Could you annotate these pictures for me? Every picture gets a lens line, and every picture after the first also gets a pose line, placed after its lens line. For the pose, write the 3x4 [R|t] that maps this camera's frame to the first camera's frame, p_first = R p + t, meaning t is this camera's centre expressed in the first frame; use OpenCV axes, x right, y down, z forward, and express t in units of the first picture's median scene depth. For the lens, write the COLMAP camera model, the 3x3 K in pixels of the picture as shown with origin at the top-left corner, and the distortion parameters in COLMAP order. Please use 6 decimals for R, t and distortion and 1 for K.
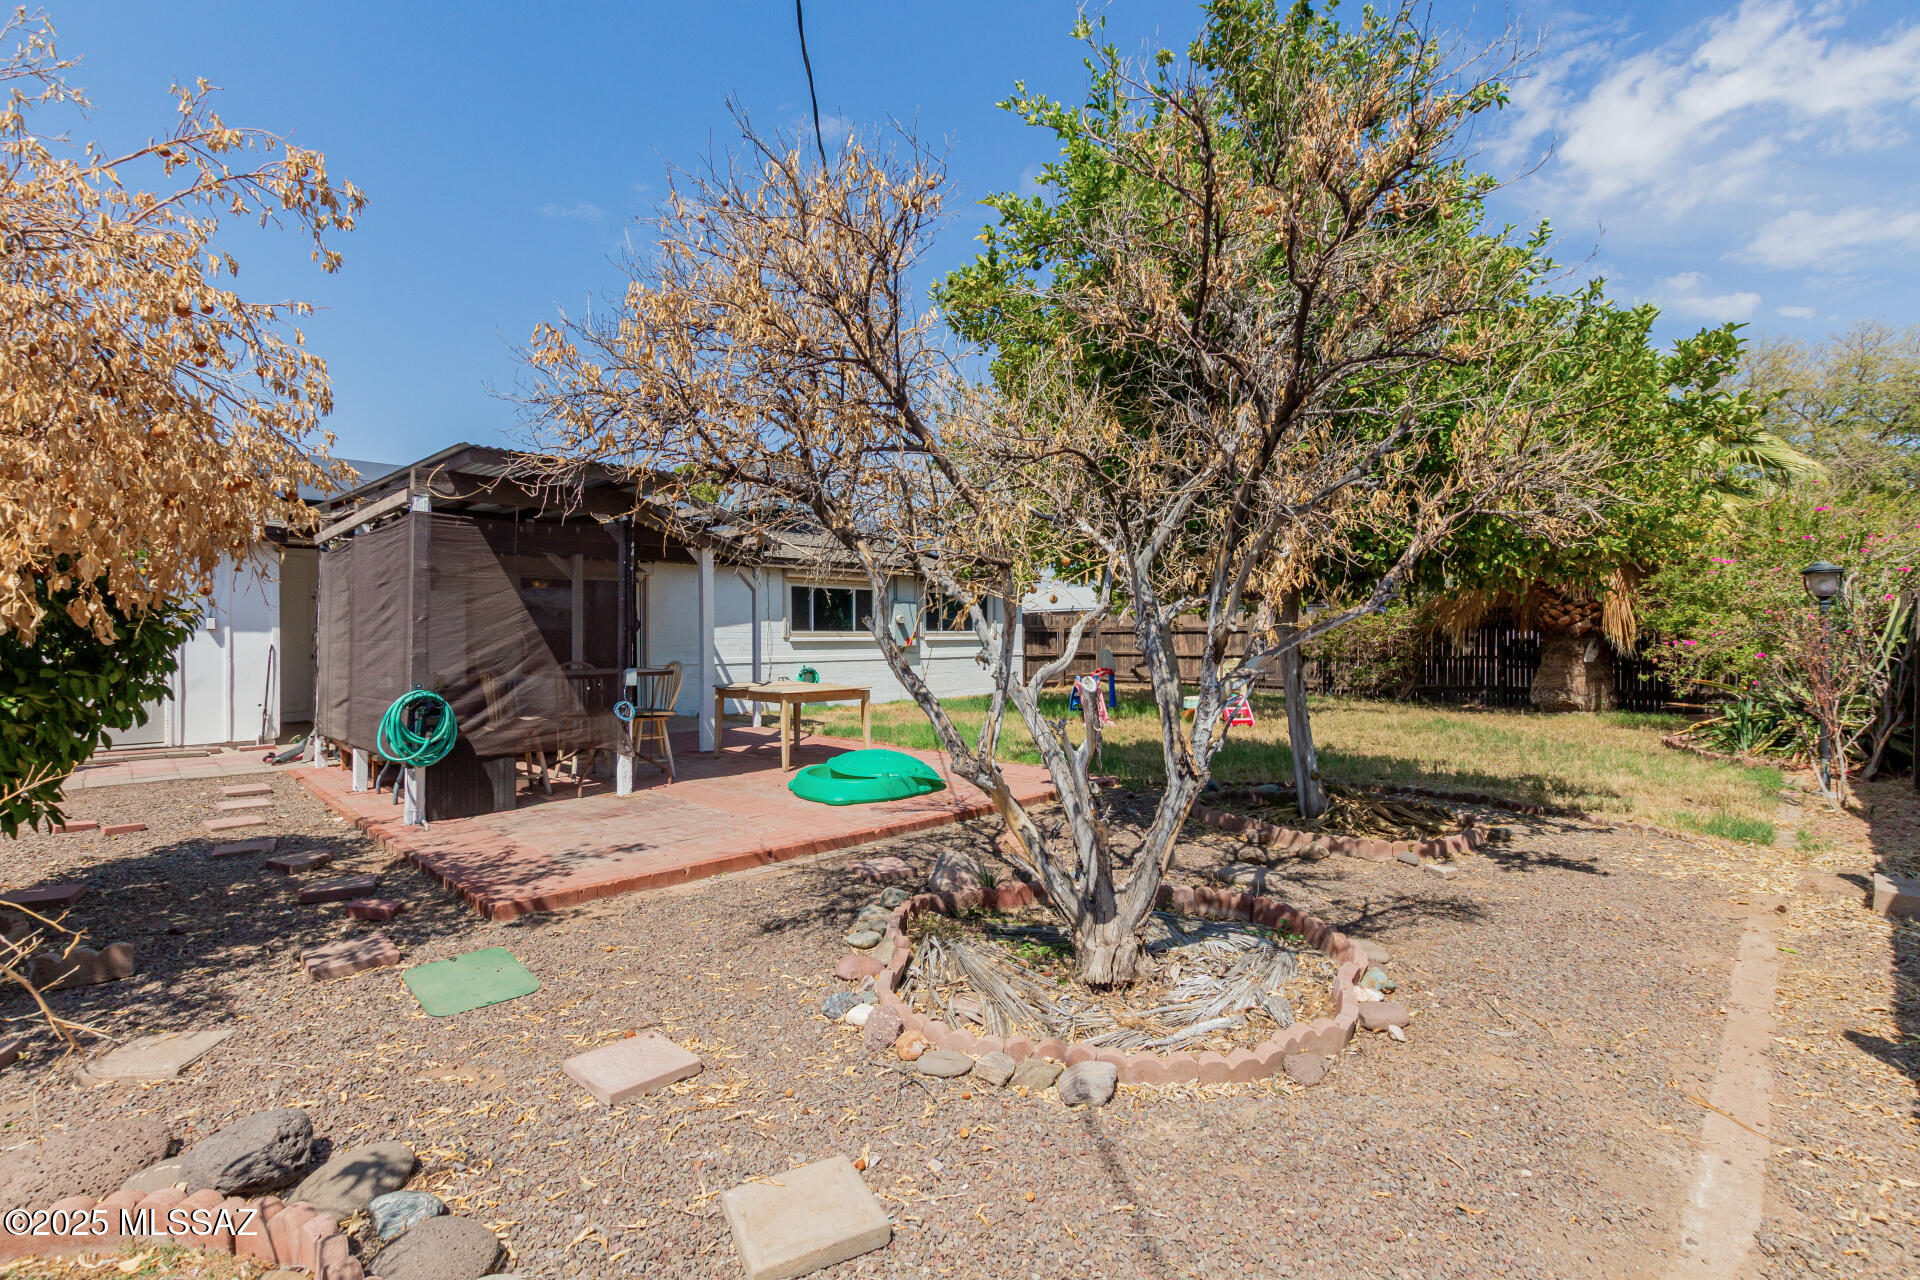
lens RADIAL K [[865.2, 0, 958.0], [0, 865.2, 639.3], [0, 0, 1]] dist [0.003099, -0.000004]
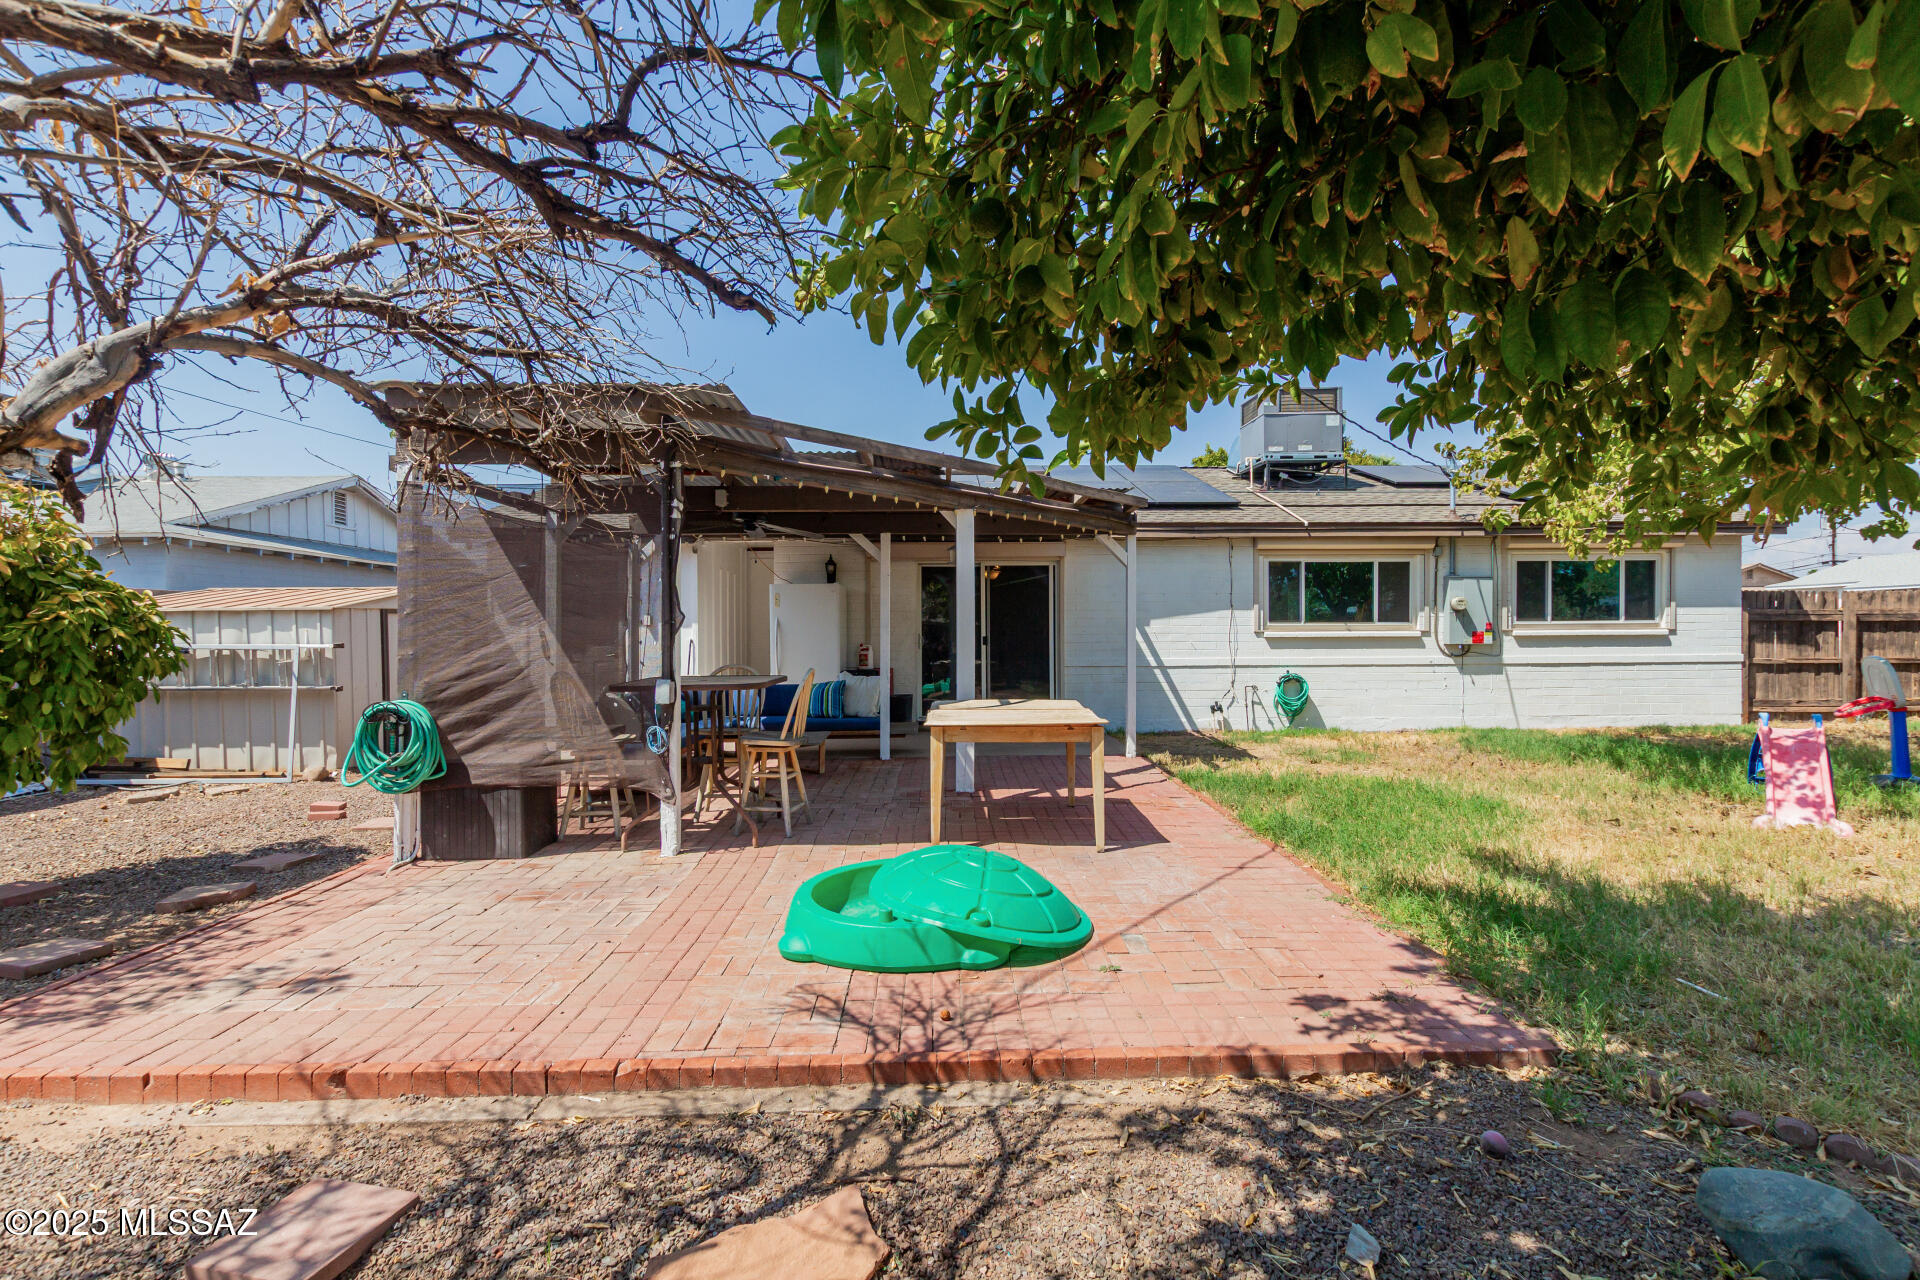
lens RADIAL K [[865.2, 0, 962.8], [0, 865.2, 635.5], [0, 0, 1]] dist [0.003099, -0.000004]
pose [[0.721088, 0.002721, -0.692838, 0.124887], [0.000705, 0.999989, 0.004661, -0.002444], [0.692843, -0.003850, 0.721078, 0.289149]]
